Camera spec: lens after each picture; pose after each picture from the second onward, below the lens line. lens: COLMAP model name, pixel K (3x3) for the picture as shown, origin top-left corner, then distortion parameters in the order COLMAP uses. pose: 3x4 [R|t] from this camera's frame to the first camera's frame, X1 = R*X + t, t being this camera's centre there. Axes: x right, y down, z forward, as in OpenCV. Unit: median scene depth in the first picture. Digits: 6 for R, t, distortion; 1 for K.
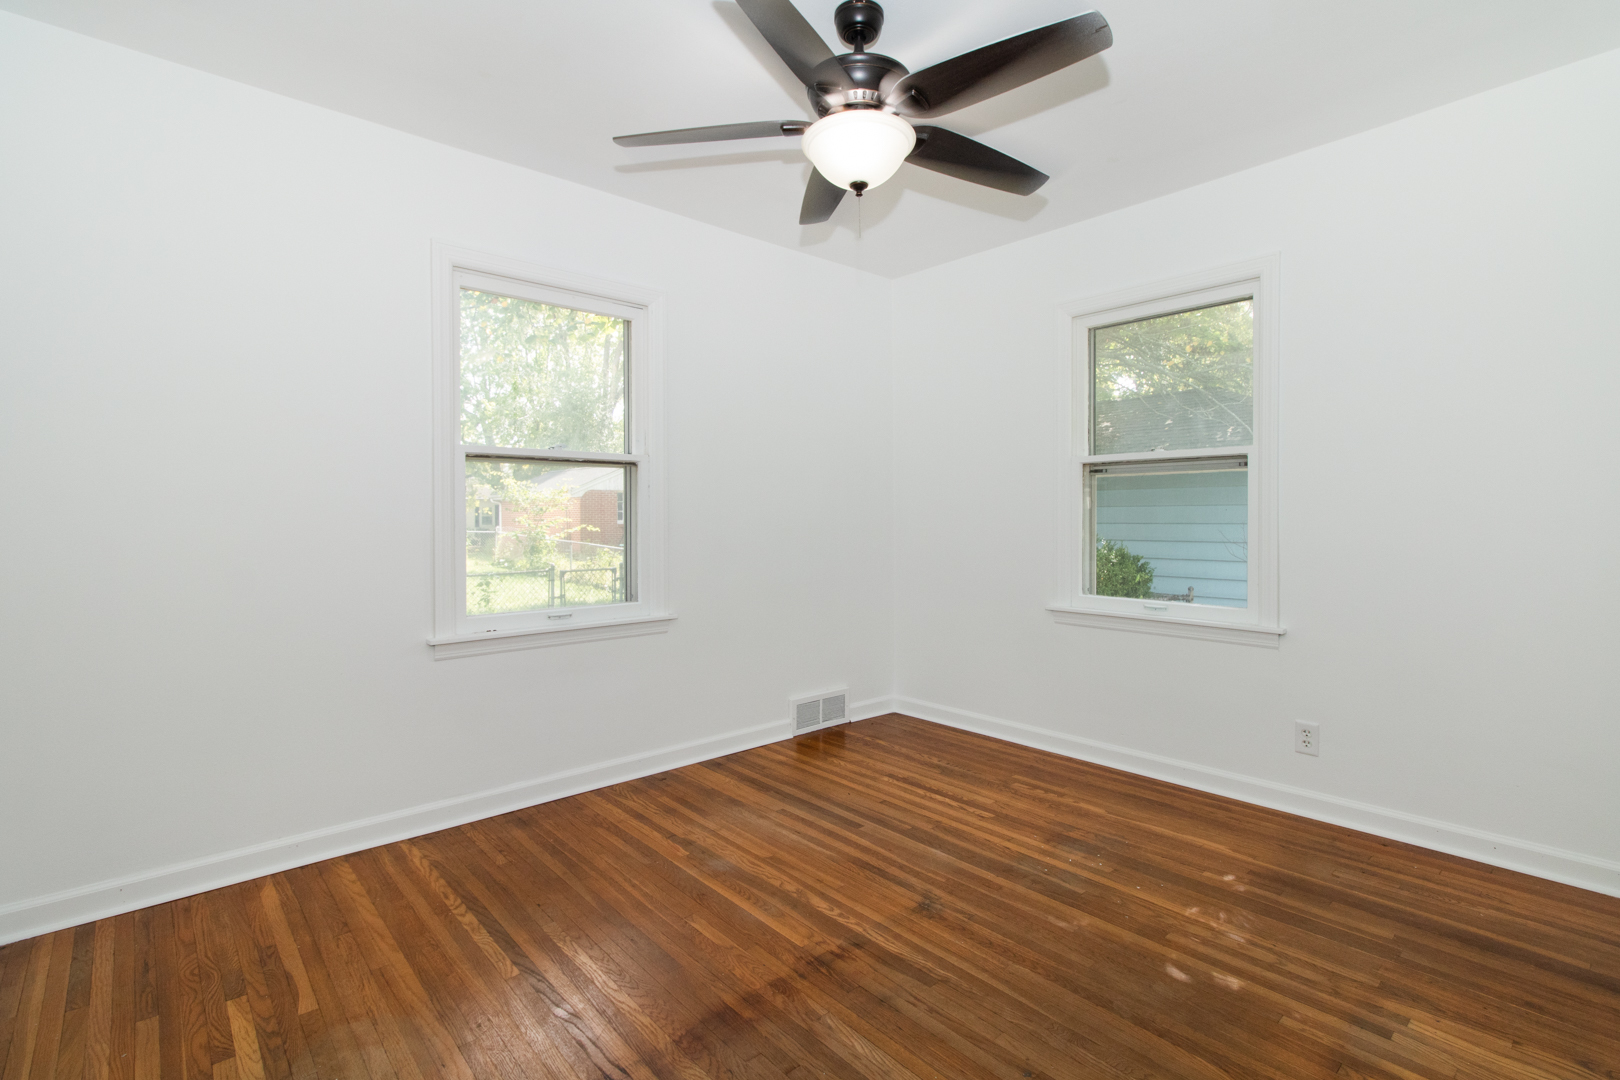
lens RADIAL K [[764.8, 0, 820.0], [0, 764.8, 532.6], [0, 0, 1]] dist [-0.000619, 0.000885]
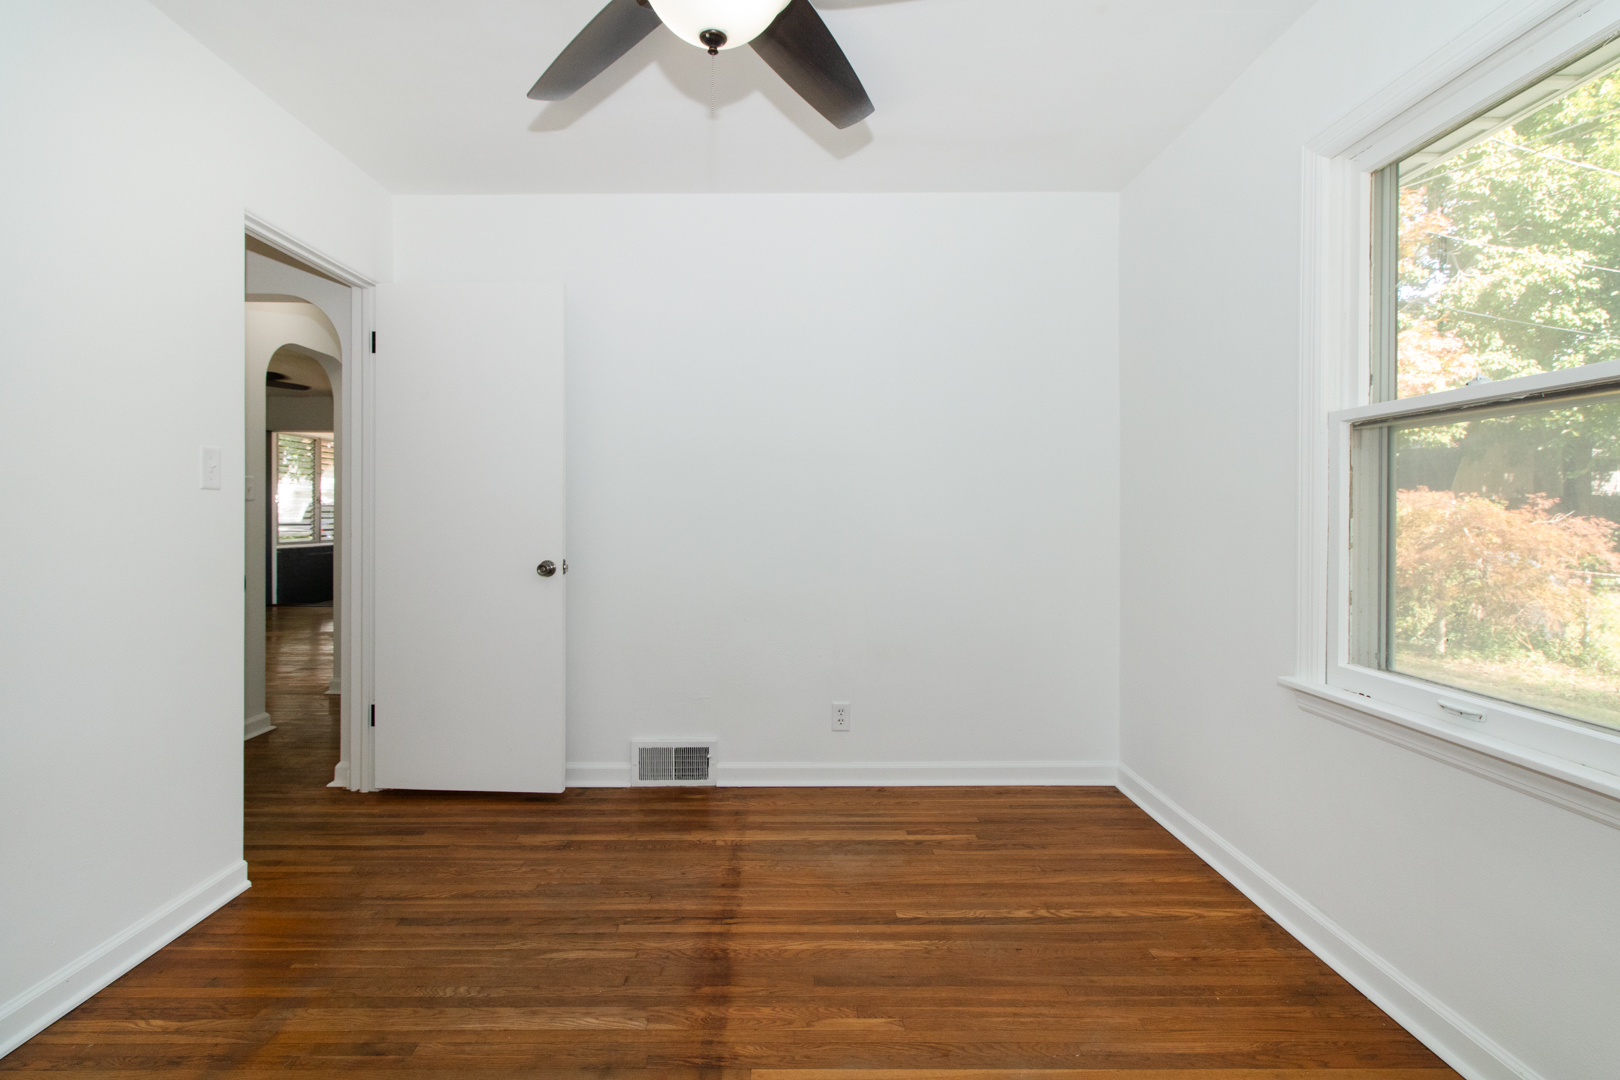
lens RADIAL K [[777.9, 0, 795.7], [0, 777.9, 499.6], [0, 0, 1]] dist [-0.001875, 0.001910]
pose [[-0.669313, -0.007207, -0.742946, 0.488323], [-0.012954, 0.999914, 0.001970, -0.039189], [0.742868, 0.010943, -0.669349, 1.407826]]
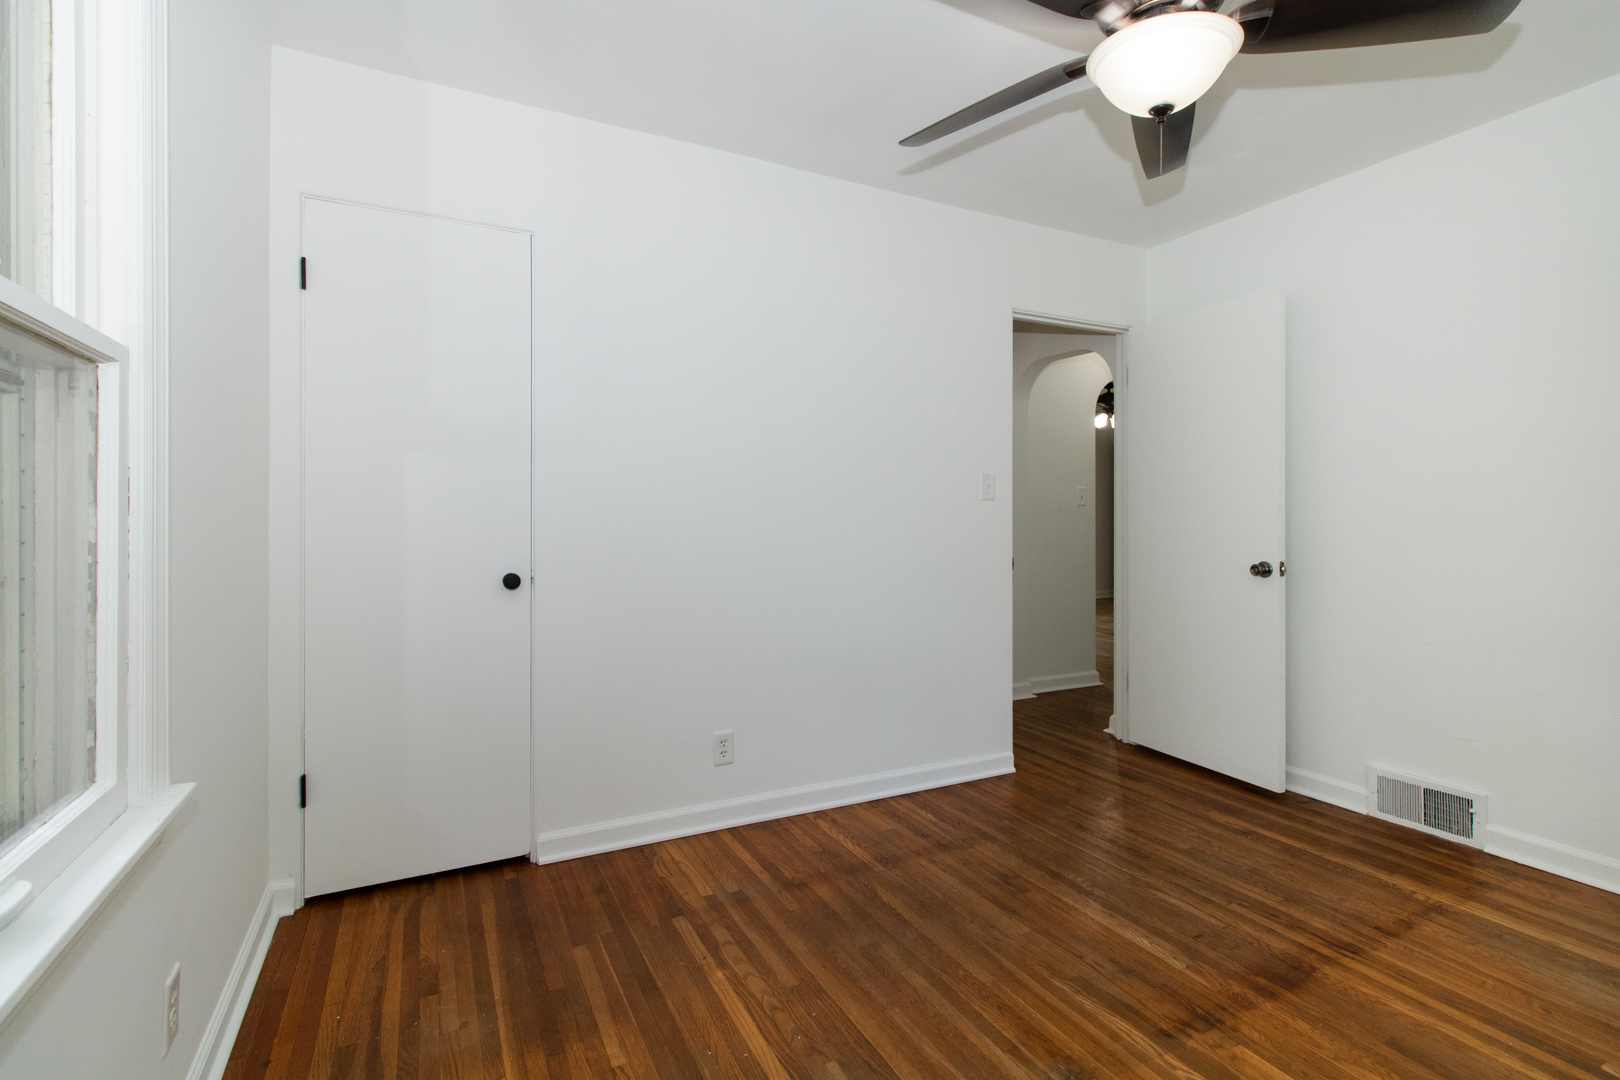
lens RADIAL K [[764.8, 0, 804.0], [0, 764.8, 510.2], [0, 0, 1]] dist [-0.000619, 0.000885]
pose [[-0.963423, 0.006995, 0.267894, 0.183328], [0.010922, 0.999854, 0.013173, -0.044026], [-0.267762, 0.015617, -0.963358, 1.722651]]
